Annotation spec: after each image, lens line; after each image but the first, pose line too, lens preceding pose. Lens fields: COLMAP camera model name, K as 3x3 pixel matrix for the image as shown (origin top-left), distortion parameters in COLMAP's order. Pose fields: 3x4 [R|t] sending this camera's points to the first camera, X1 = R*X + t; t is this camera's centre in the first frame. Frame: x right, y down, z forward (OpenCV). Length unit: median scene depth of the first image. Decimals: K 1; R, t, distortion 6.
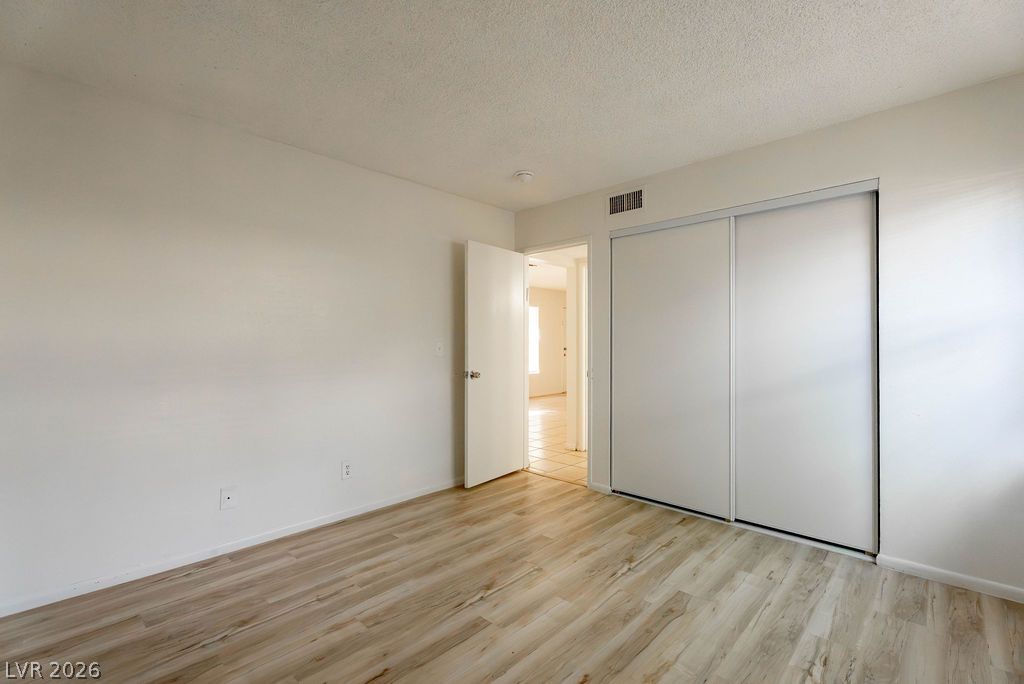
lens RADIAL K [[454.5, 0, 509.4], [0, 454.5, 342.4], [0, 0, 1]] dist [-0.000004, -0.000480]
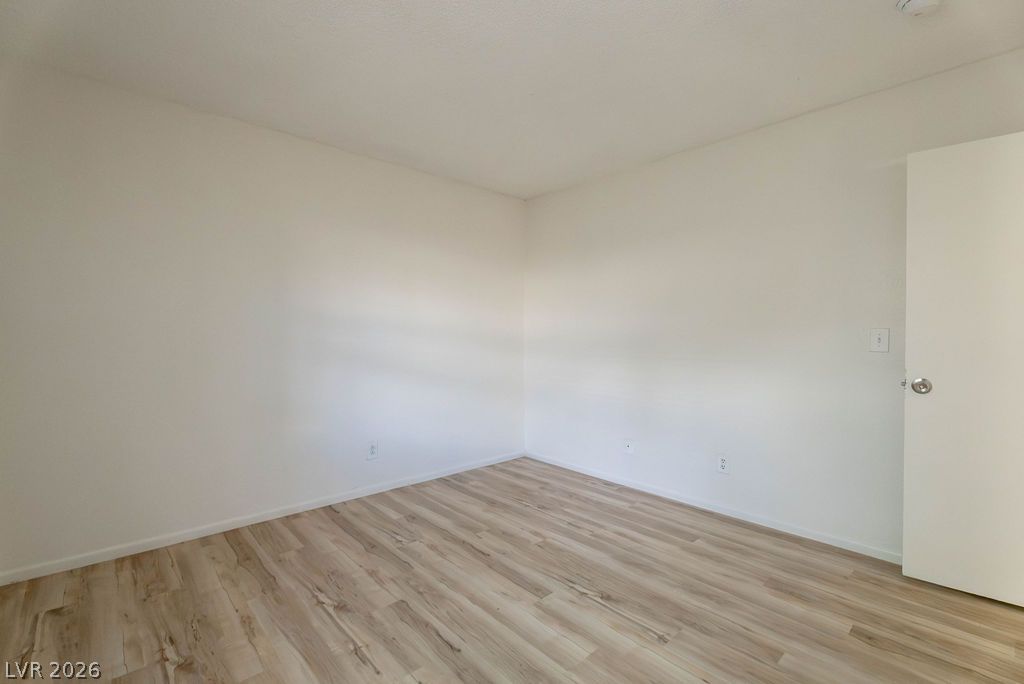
lens RADIAL K [[454.5, 0, 509.4], [0, 454.5, 342.4], [0, 0, 1]] dist [-0.000004, -0.000480]
pose [[-0.065390, 0.022867, -0.997598, 0.813884], [0.001055, 0.999738, 0.022847, 0.005886], [0.997859, 0.000442, -0.065397, 0.816419]]
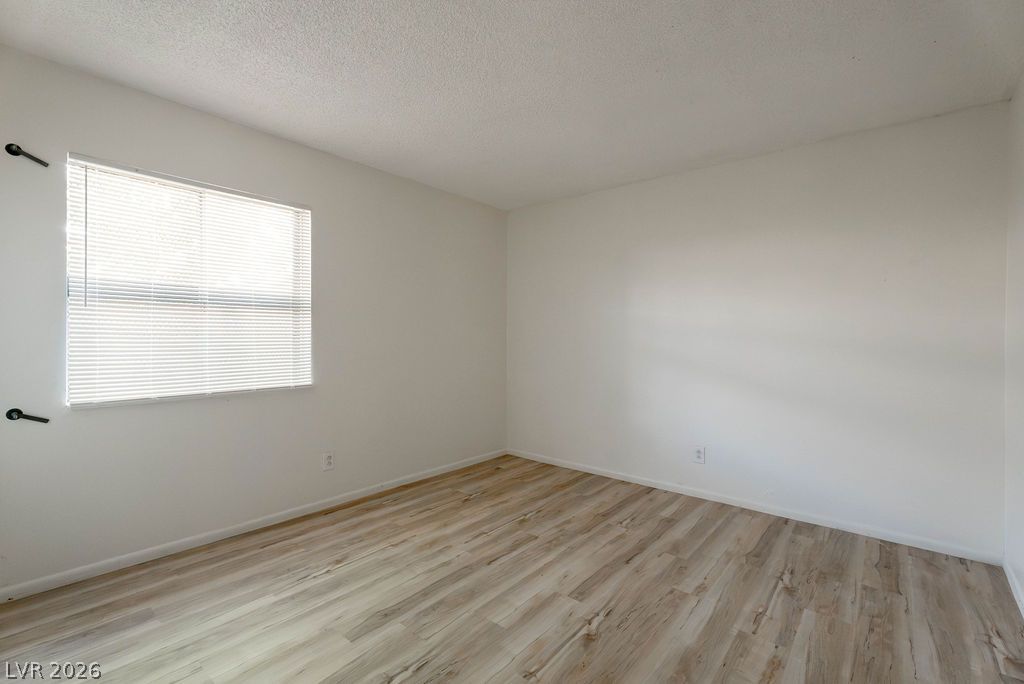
lens RADIAL K [[450.6, 0, 510.7], [0, 450.6, 330.7], [0, 0, 1]] dist [0.000498, -0.000243]
pose [[-0.997303, -0.007836, -0.072978, 0.145296], [-0.006501, 0.999807, -0.018516, 0.009444], [0.073109, -0.017992, -0.997162, 1.694407]]
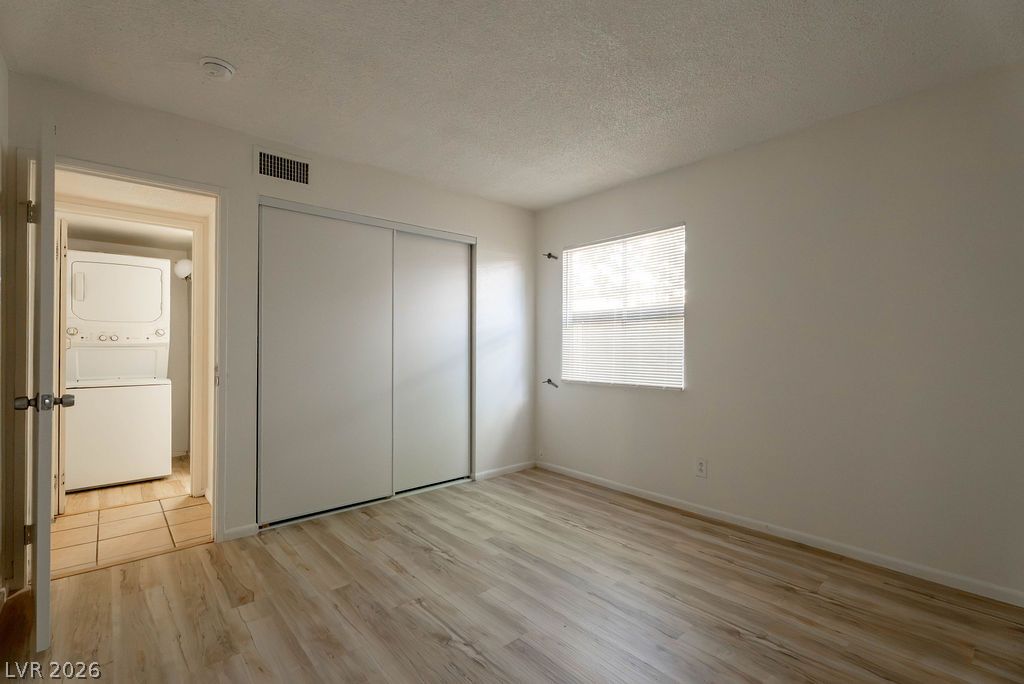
lens RADIAL K [[454.5, 0, 509.4], [0, 454.5, 342.4], [0, 0, 1]] dist [-0.000004, -0.000480]
pose [[0.084556, 0.009759, 0.996371, -0.794585], [-0.004840, 0.999944, -0.009383, 0.020451], [-0.996407, -0.004029, 0.084599, 0.773803]]
